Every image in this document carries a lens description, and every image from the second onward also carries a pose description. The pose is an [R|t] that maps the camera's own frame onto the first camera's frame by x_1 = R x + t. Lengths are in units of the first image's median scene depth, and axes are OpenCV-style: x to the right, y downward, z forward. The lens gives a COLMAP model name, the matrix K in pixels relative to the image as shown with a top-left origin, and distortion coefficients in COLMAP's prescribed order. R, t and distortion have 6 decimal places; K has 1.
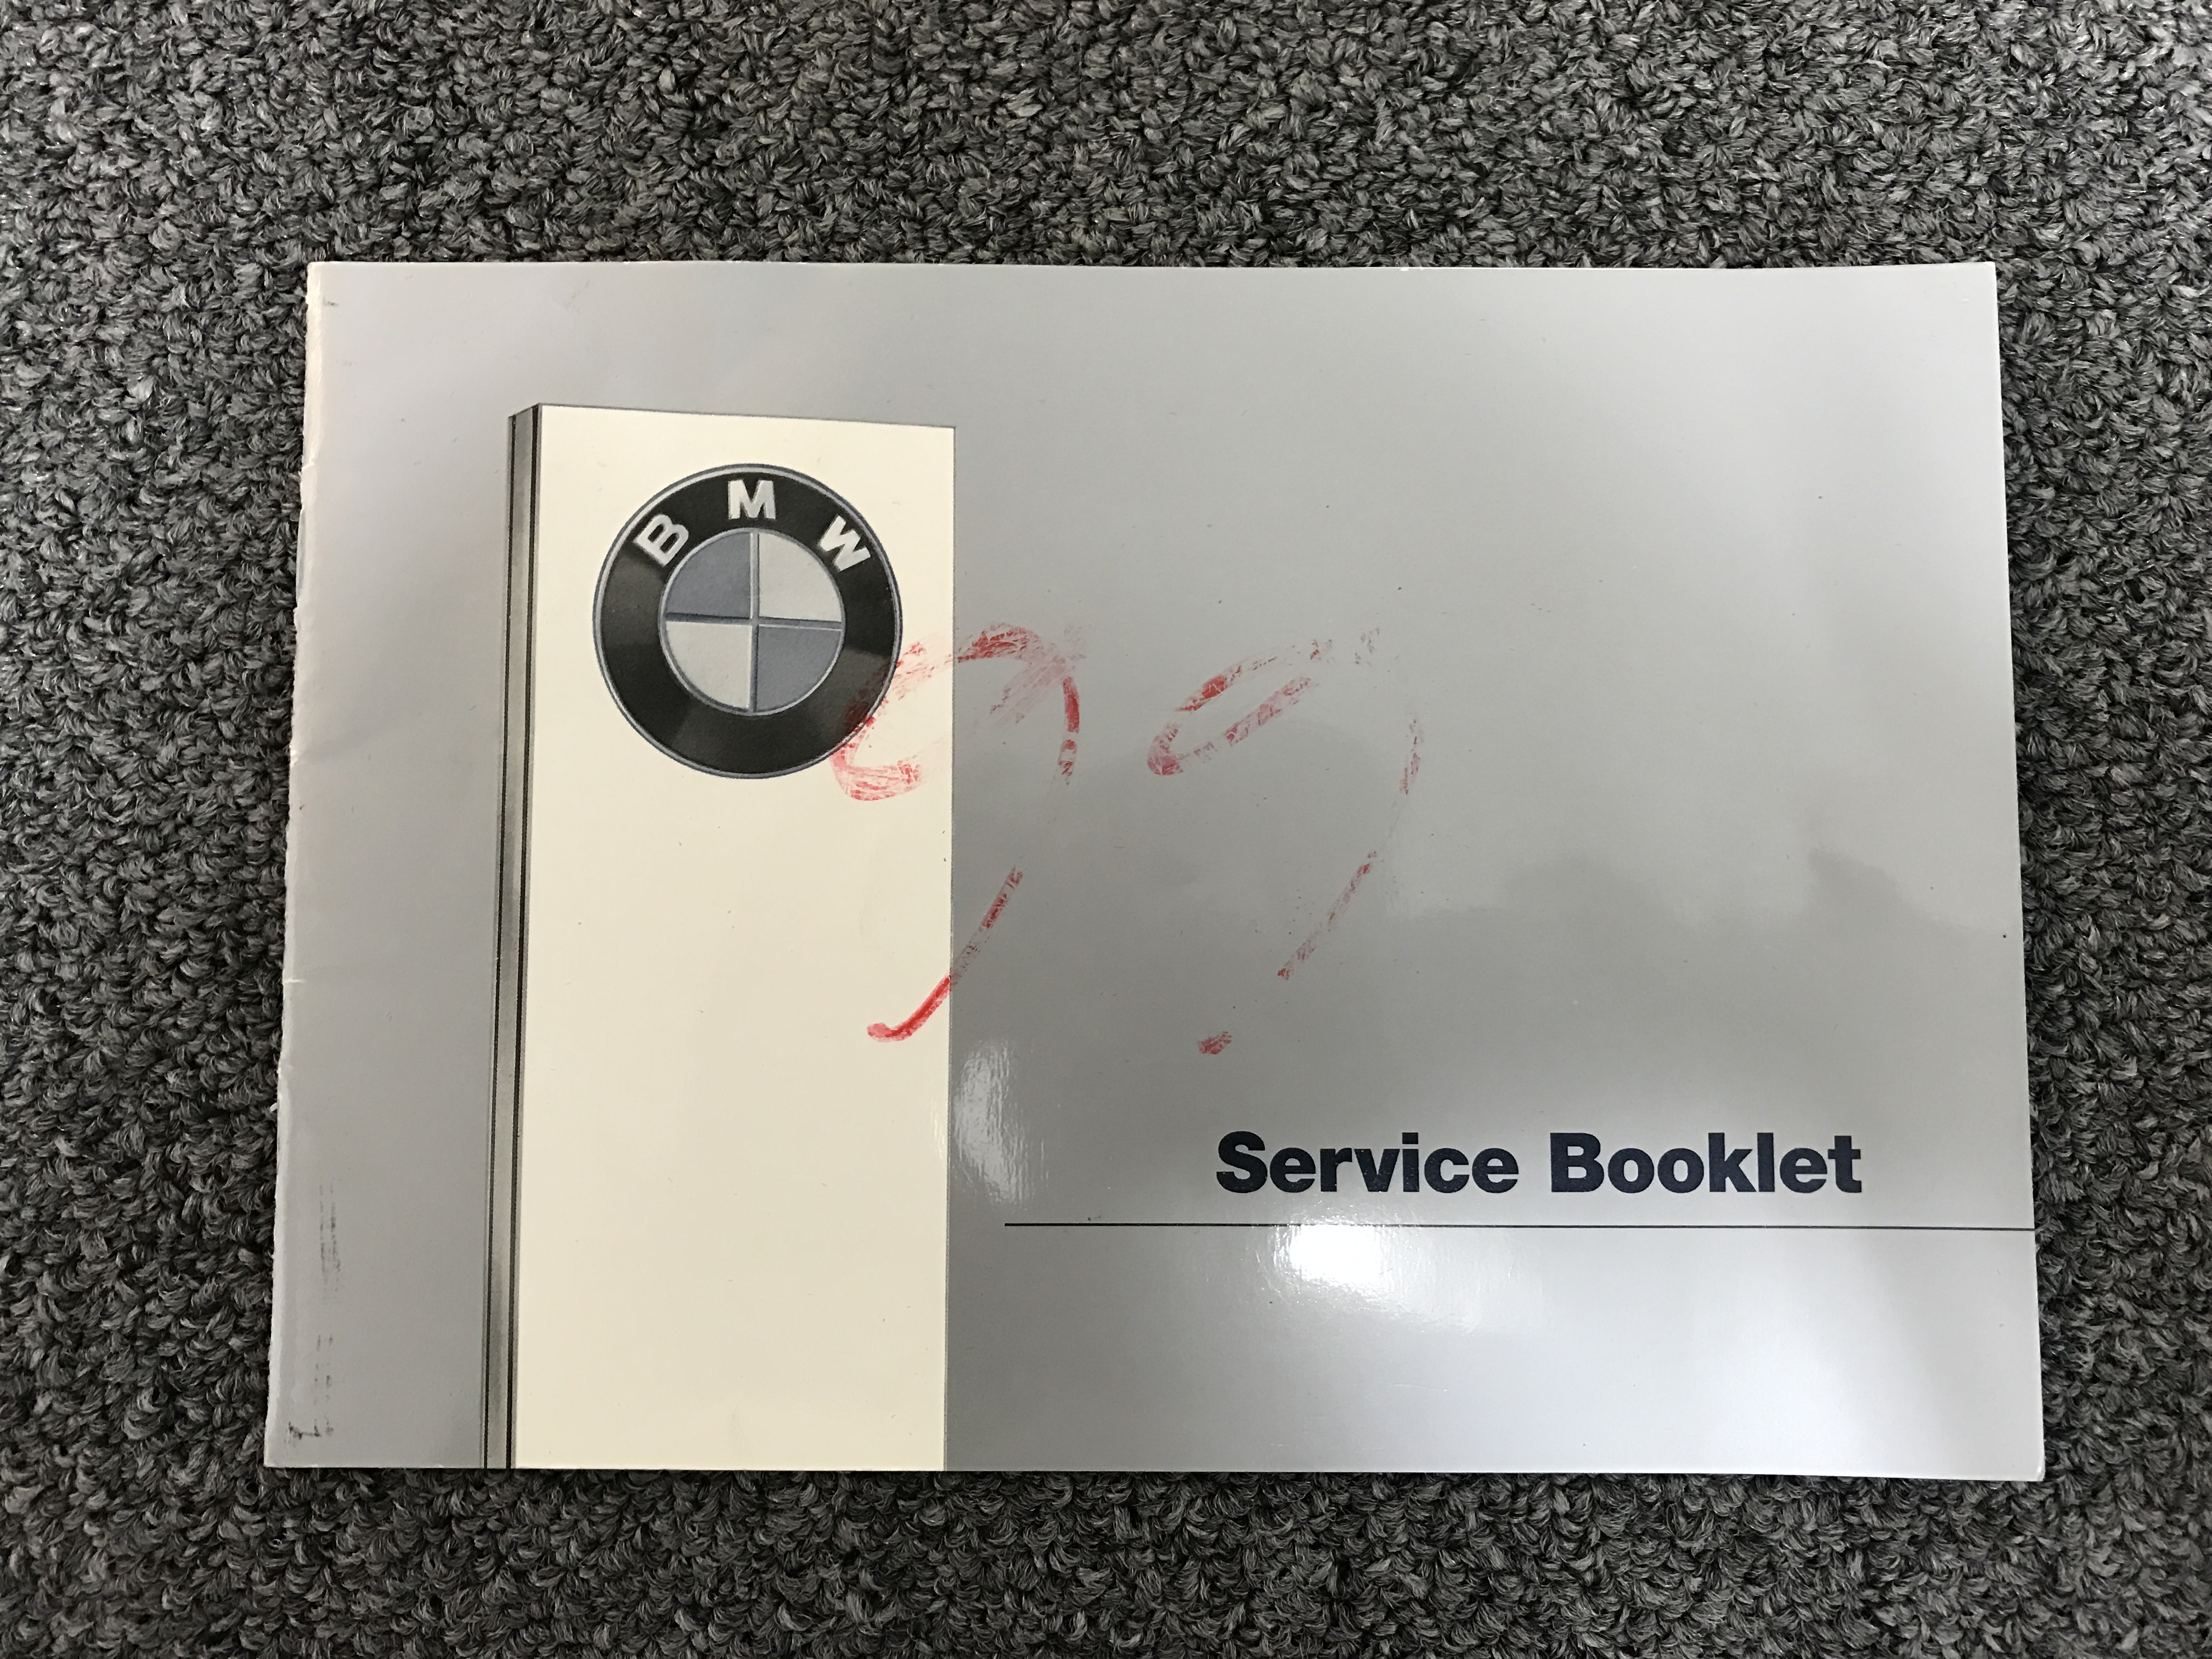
lens RADIAL K [[1727.2, 0, 1106.0], [0, 1727.2, 829.5], [0, 0, 1]] dist [-0.012236, 0.005836]
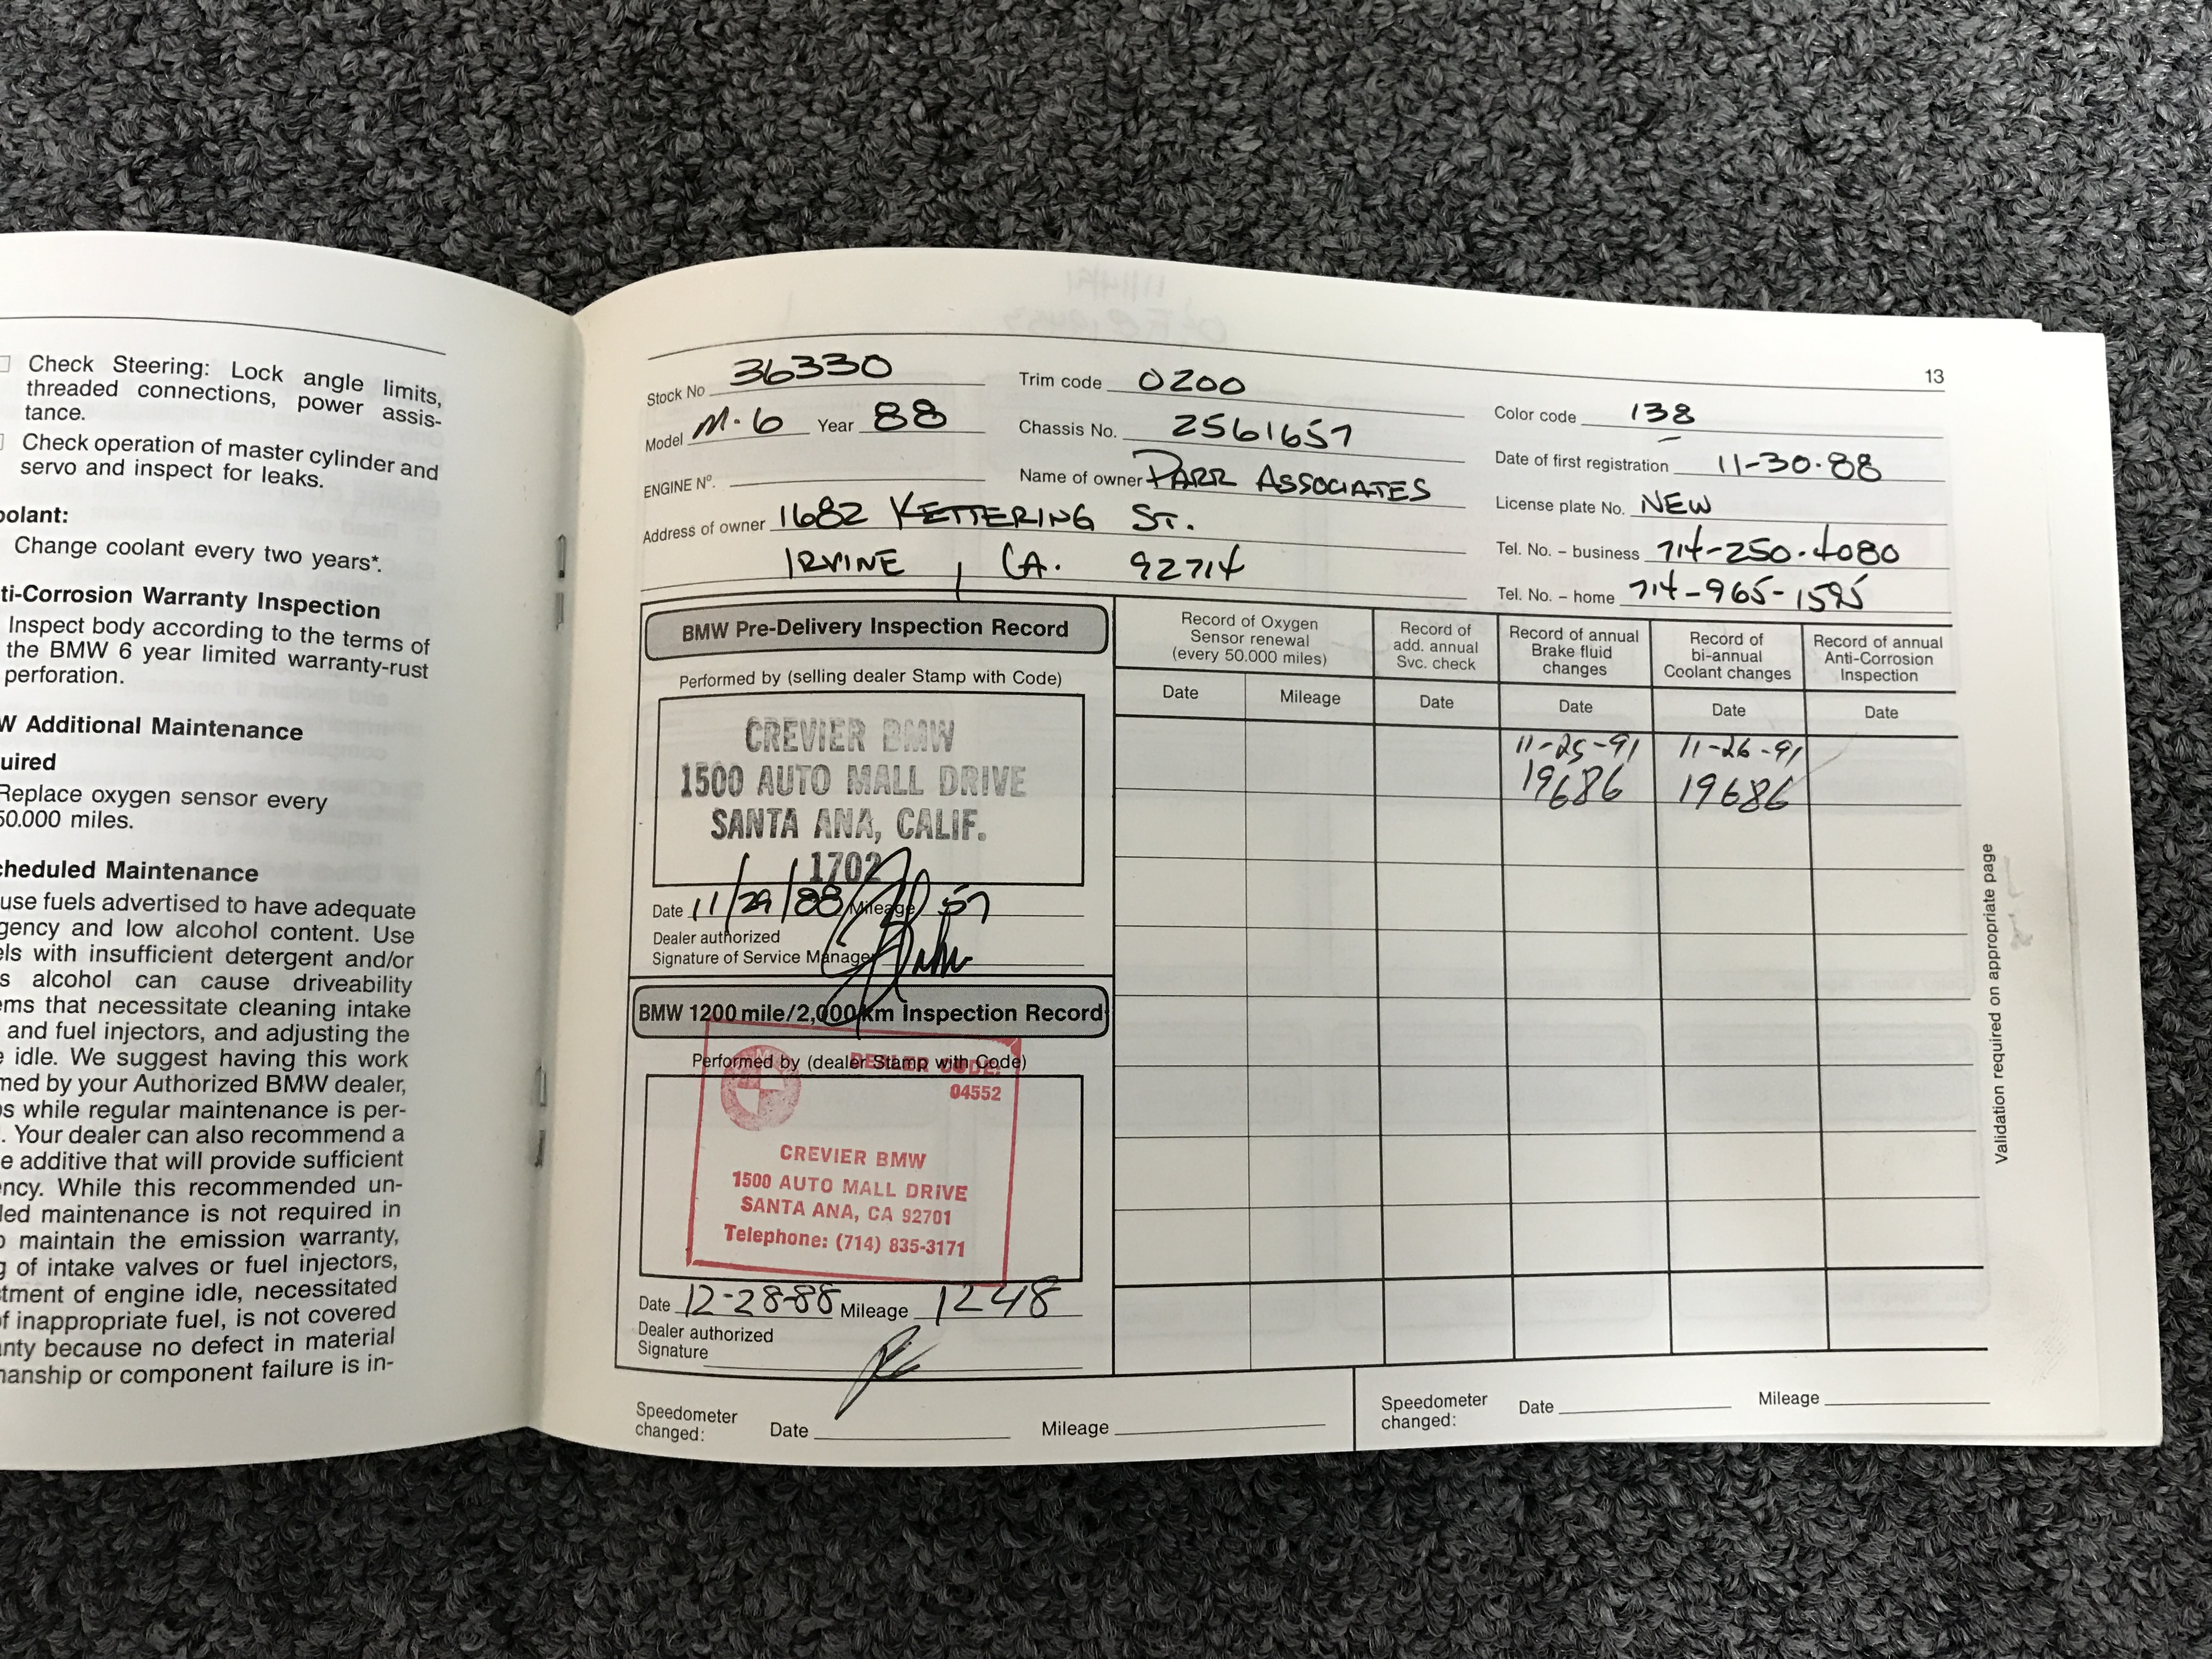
lens RADIAL K [[1727.2, 0, 1106.0], [0, 1727.2, 829.5], [0, 0, 1]] dist [-0.012236, 0.005836]
pose [[0.992119, 0.013289, -0.124594, 0.006259], [-0.010627, 0.999701, 0.022006, -0.010132], [0.124849, -0.020508, 0.991964, -0.105060]]
